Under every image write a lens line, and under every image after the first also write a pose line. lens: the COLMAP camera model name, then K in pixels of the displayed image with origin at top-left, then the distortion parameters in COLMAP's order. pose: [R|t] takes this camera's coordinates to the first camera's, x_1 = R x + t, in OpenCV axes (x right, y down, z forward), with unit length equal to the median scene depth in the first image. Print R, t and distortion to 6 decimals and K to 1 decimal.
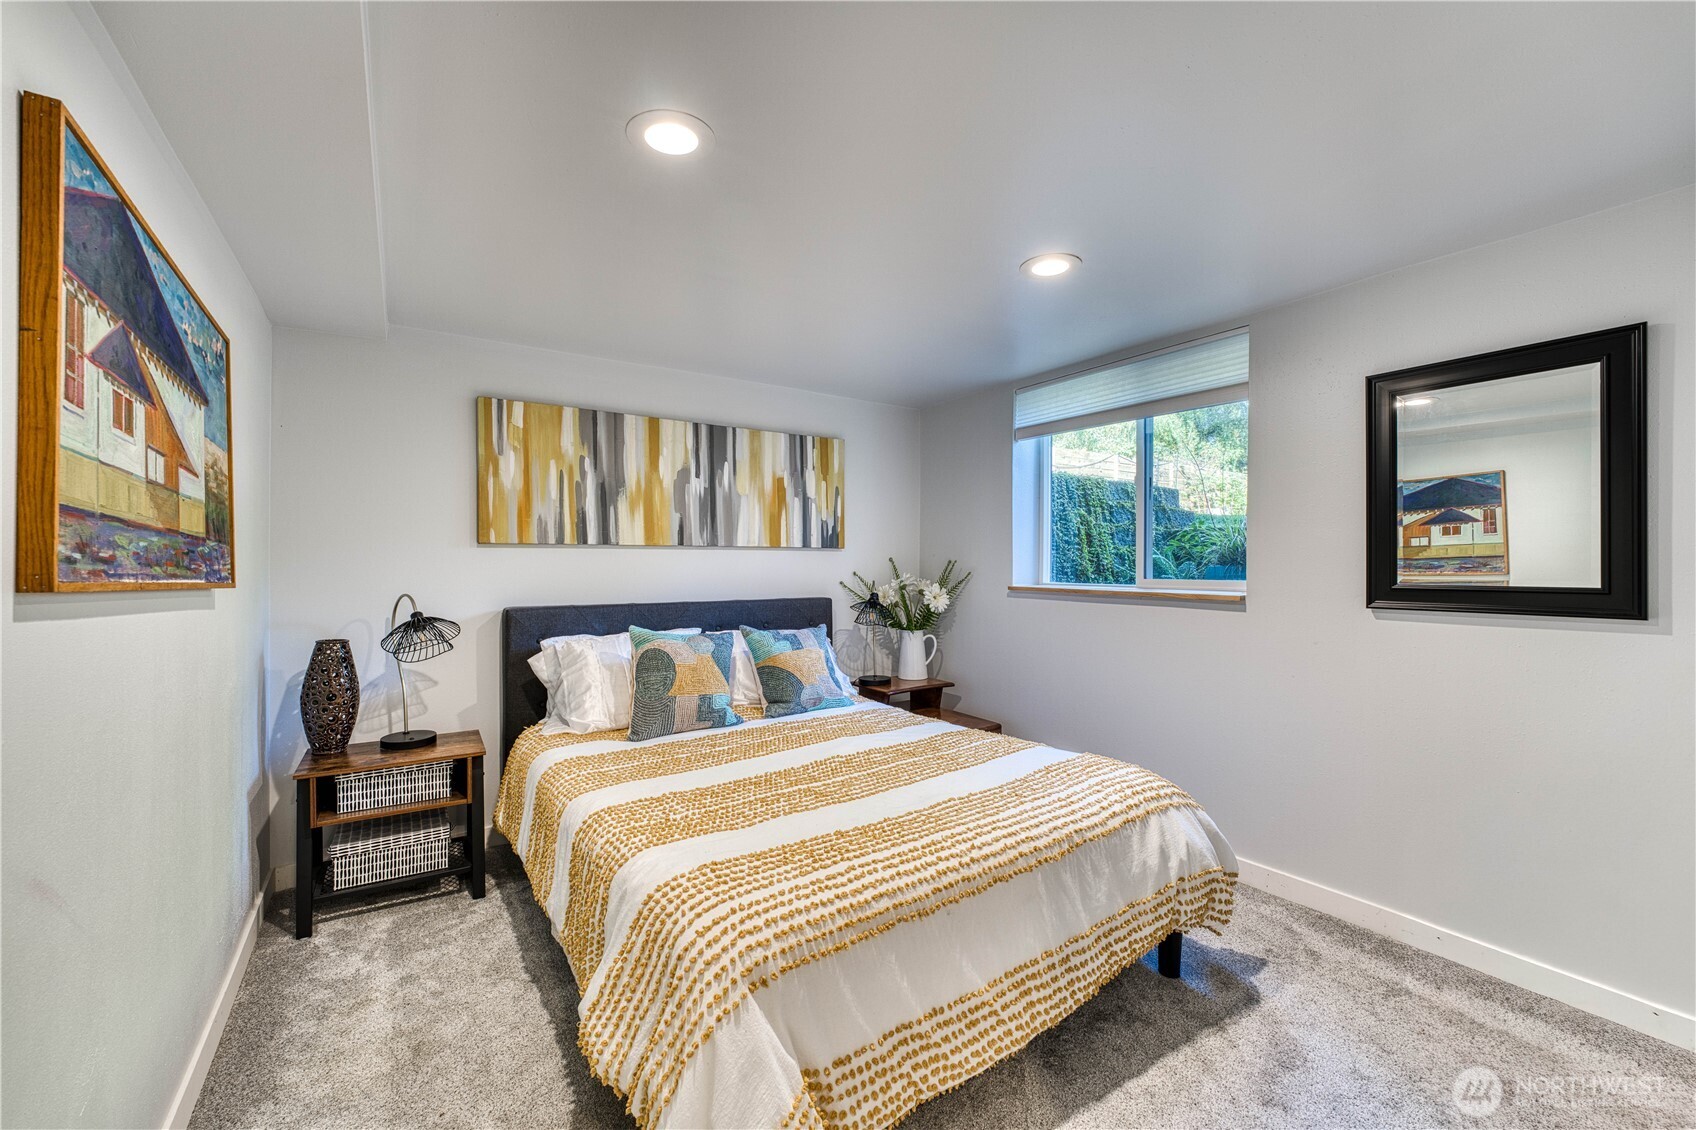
lens RADIAL K [[690.5, 0, 852.4], [0, 690.5, 555.2], [0, 0, 1]] dist [-0.002185, 0.000516]
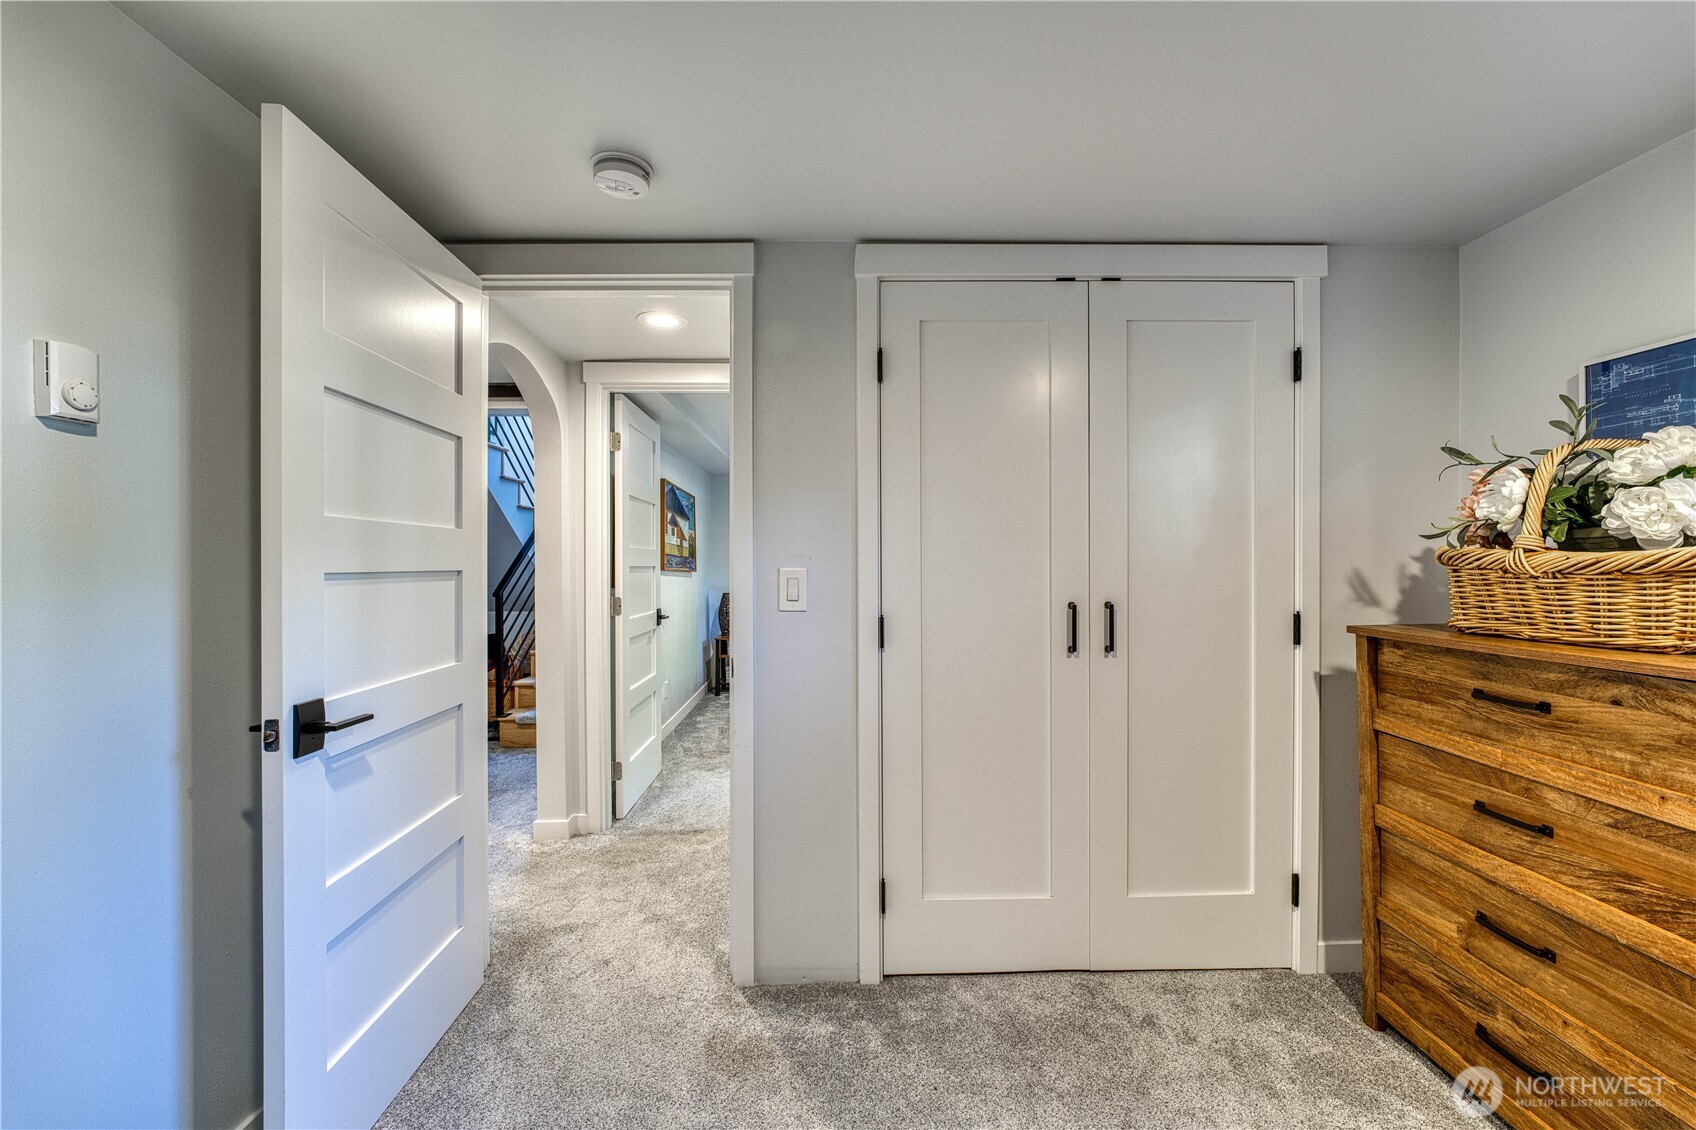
lens RADIAL K [[690.5, 0, 852.4], [0, 690.5, 555.2], [0, 0, 1]] dist [-0.002185, 0.000516]
pose [[0.856937, -0.002616, -0.515414, 1.631580], [0.004876, 0.999984, 0.003031, -0.043330], [0.515397, -0.005110, 0.856936, -1.628821]]
